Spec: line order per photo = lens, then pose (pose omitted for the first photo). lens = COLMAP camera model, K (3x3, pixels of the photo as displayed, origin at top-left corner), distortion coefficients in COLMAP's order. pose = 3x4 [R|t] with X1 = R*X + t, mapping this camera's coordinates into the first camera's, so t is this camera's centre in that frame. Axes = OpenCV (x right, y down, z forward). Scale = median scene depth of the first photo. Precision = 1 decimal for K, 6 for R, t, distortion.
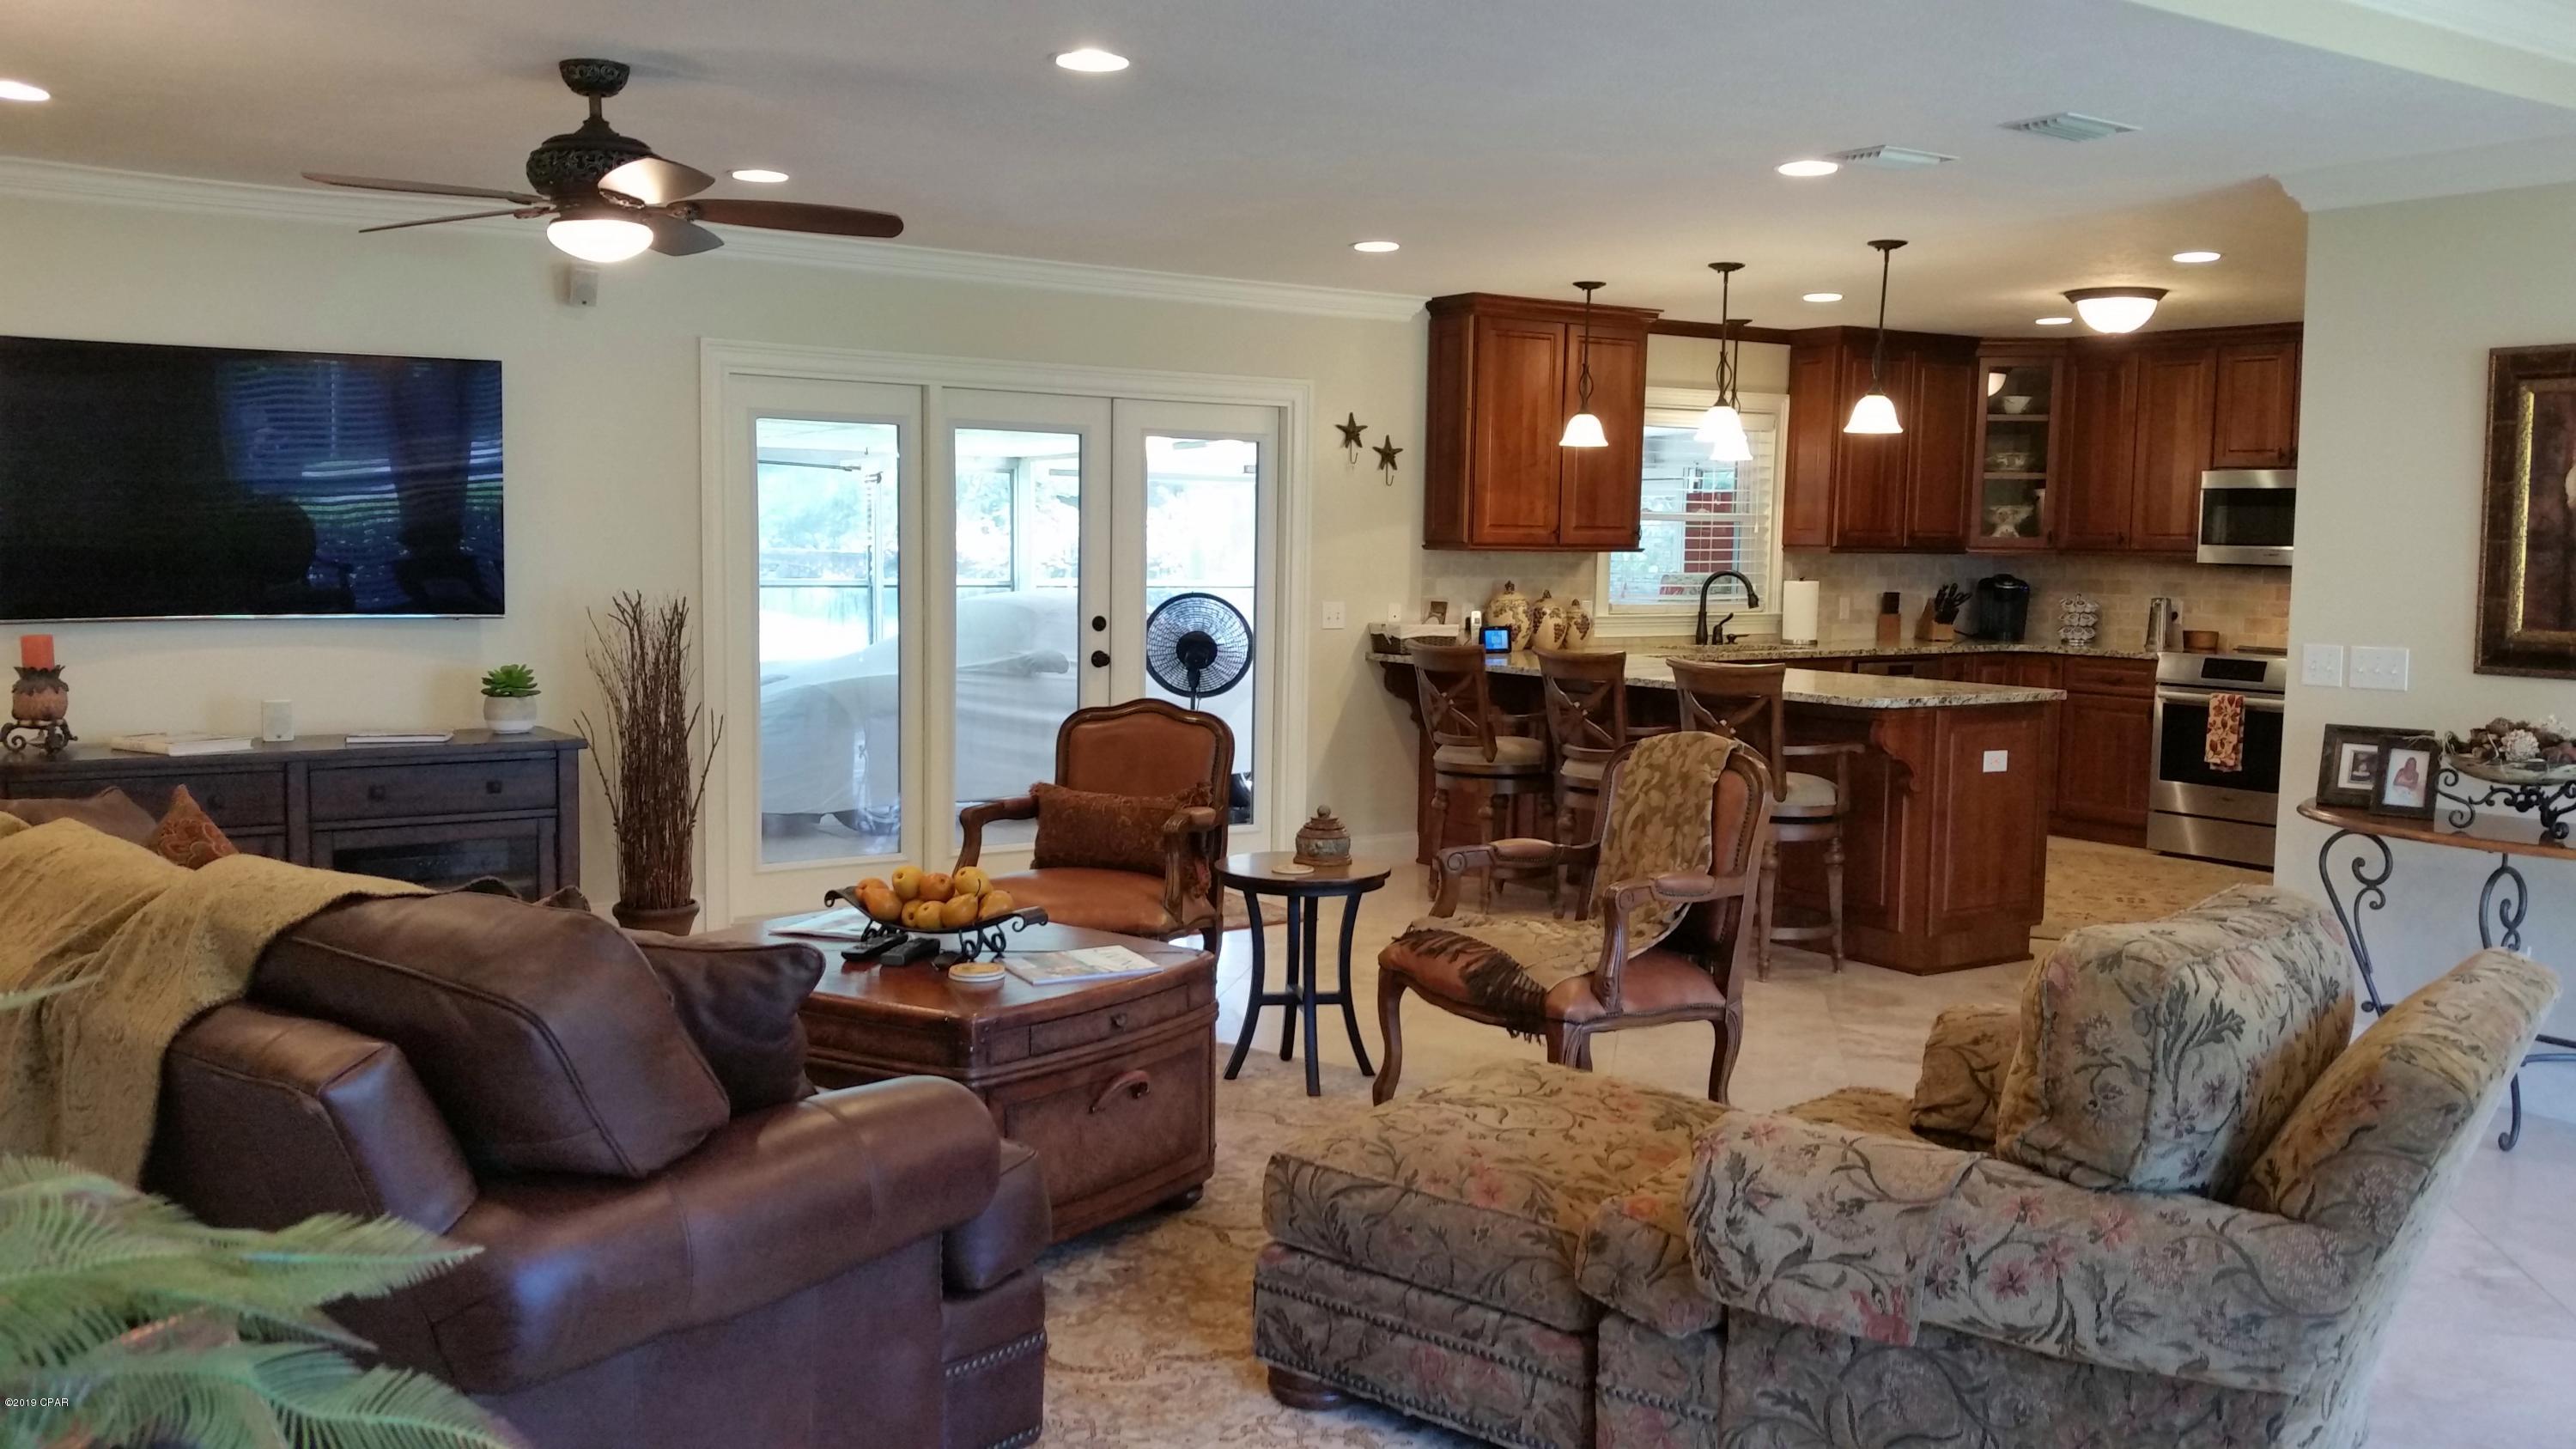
lens RADIAL K [[2120.1, 0, 1269.3], [0, 2120.1, 700.9], [0, 0, 1]] dist [0.100002, -0.198040]
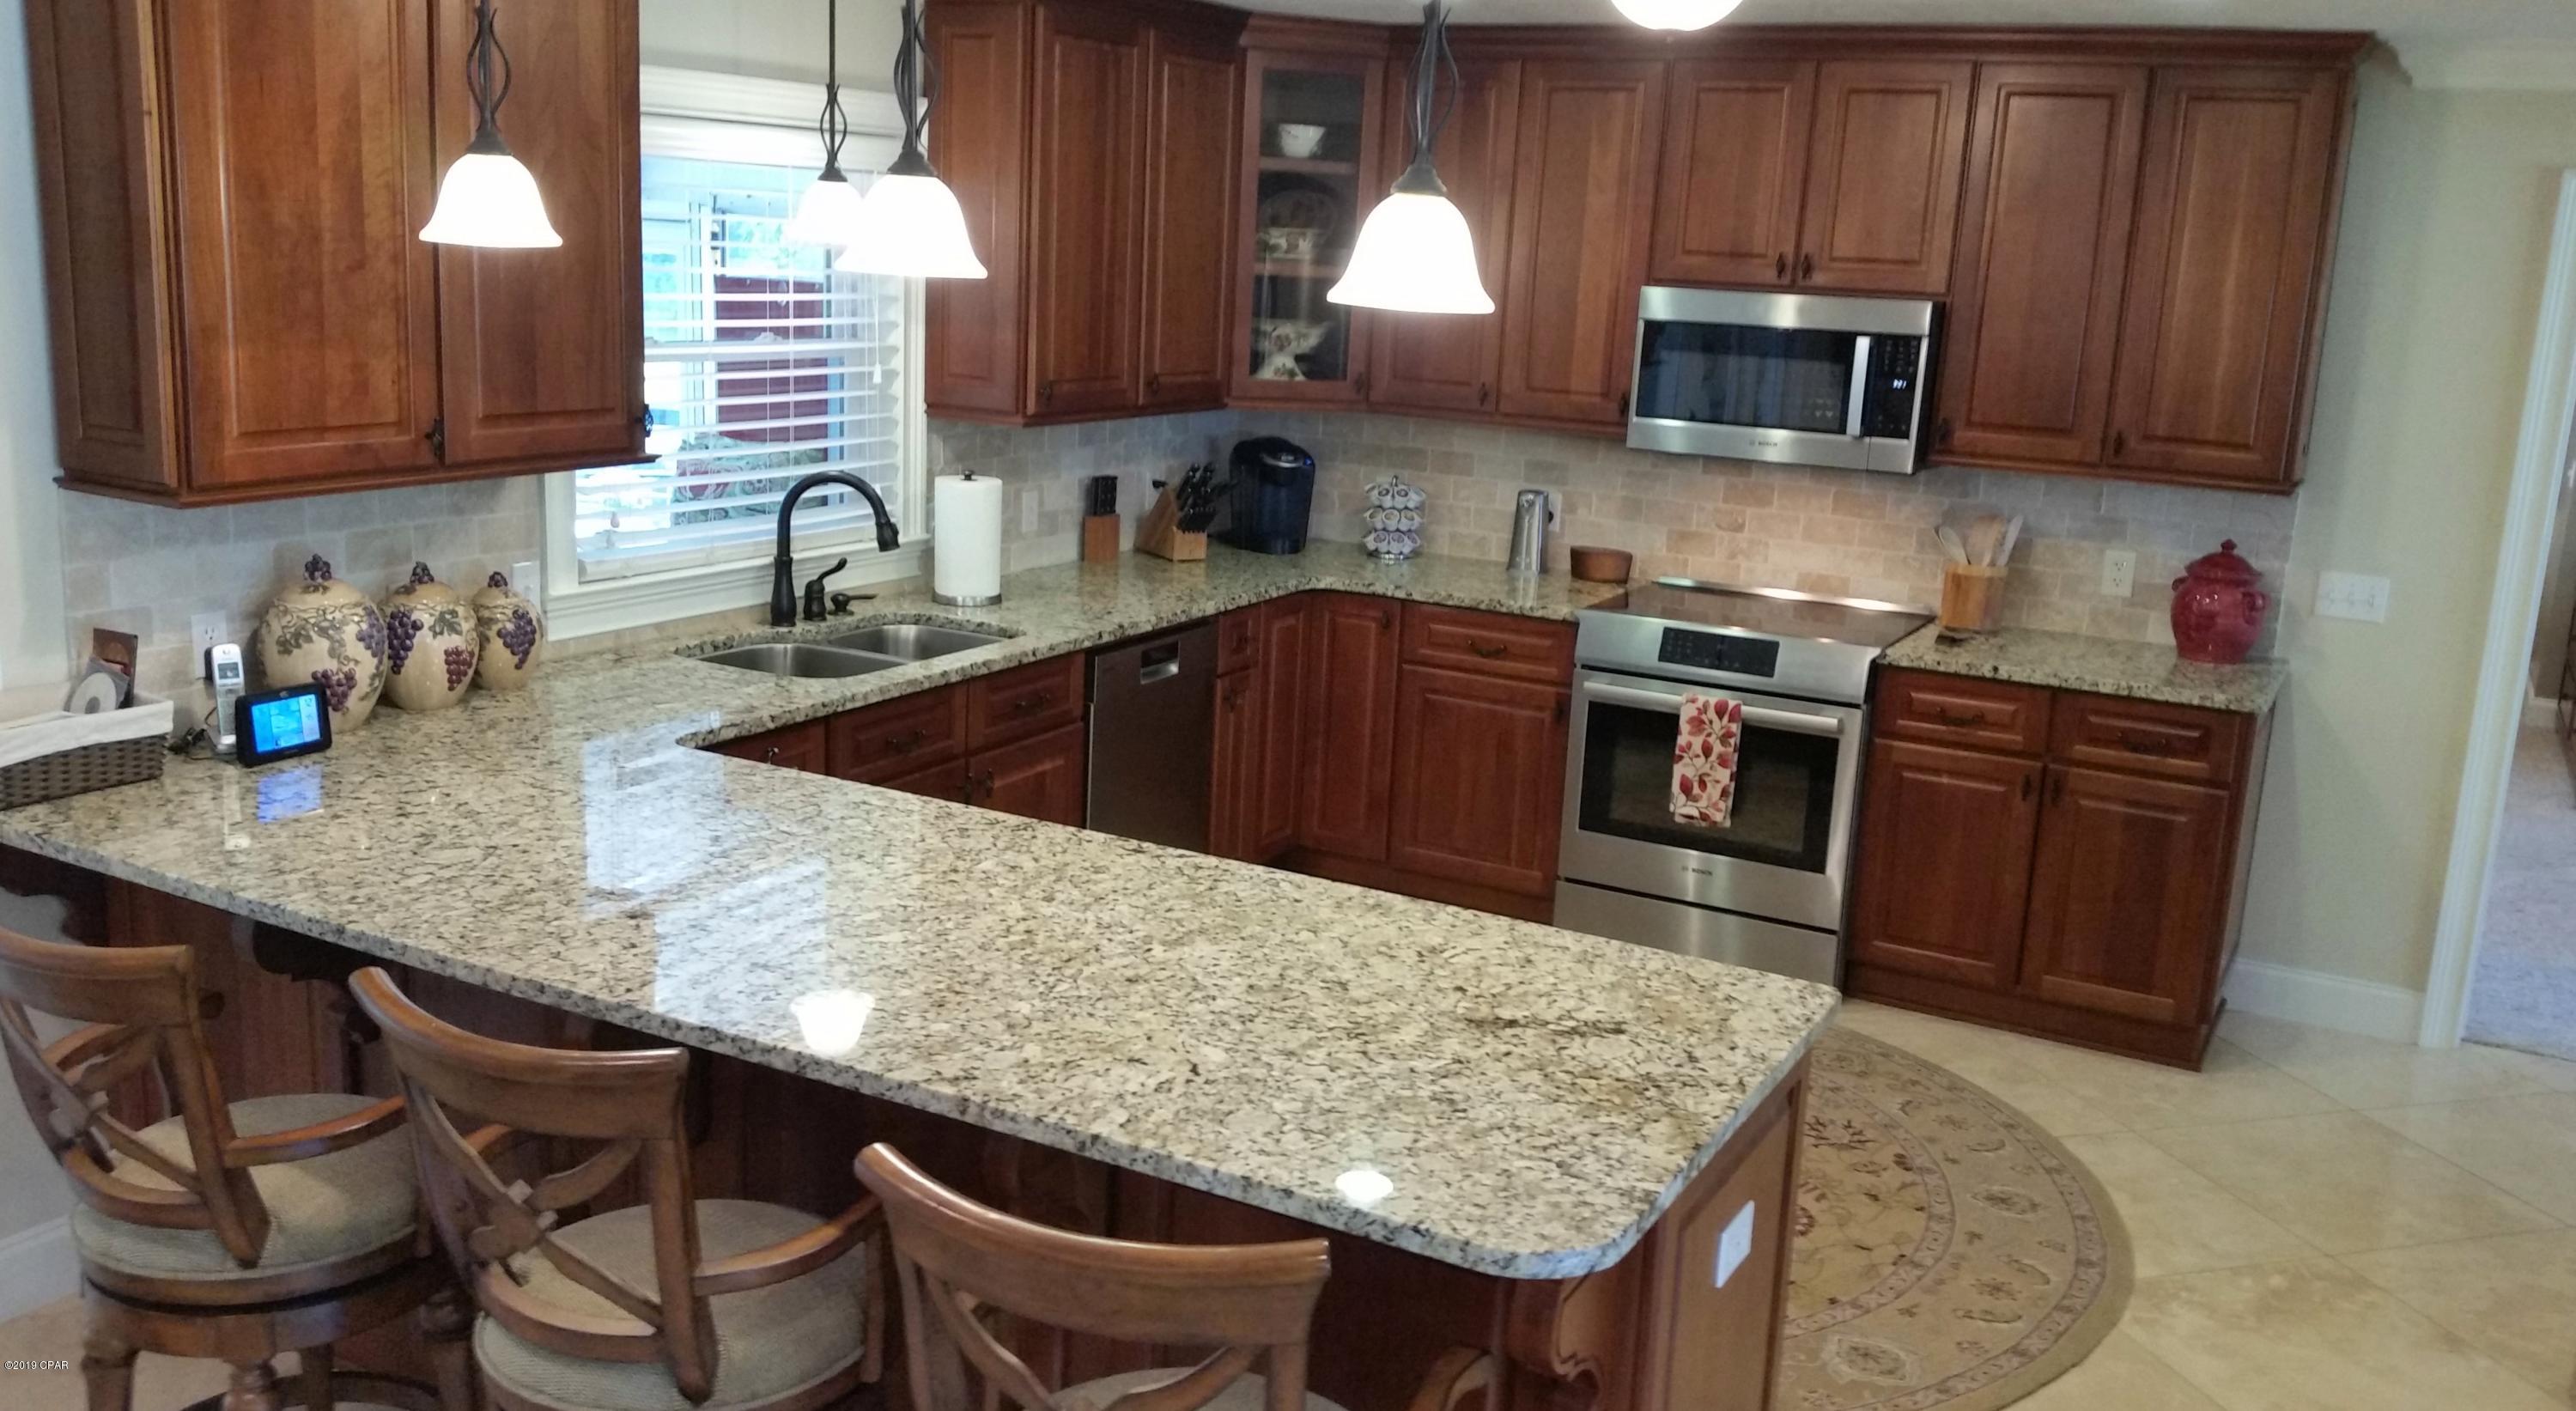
lens RADIAL K [[2147.0, 0, 1288.6], [0, 2147.0, 684.9], [0, 0, 1]] dist [0.106001, -0.038199]
pose [[0.885075, -0.070113, 0.460138, 0.077263], [0.002301, 0.989236, 0.146308, -0.084172], [-0.465443, -0.128434, 0.875710, 0.511201]]
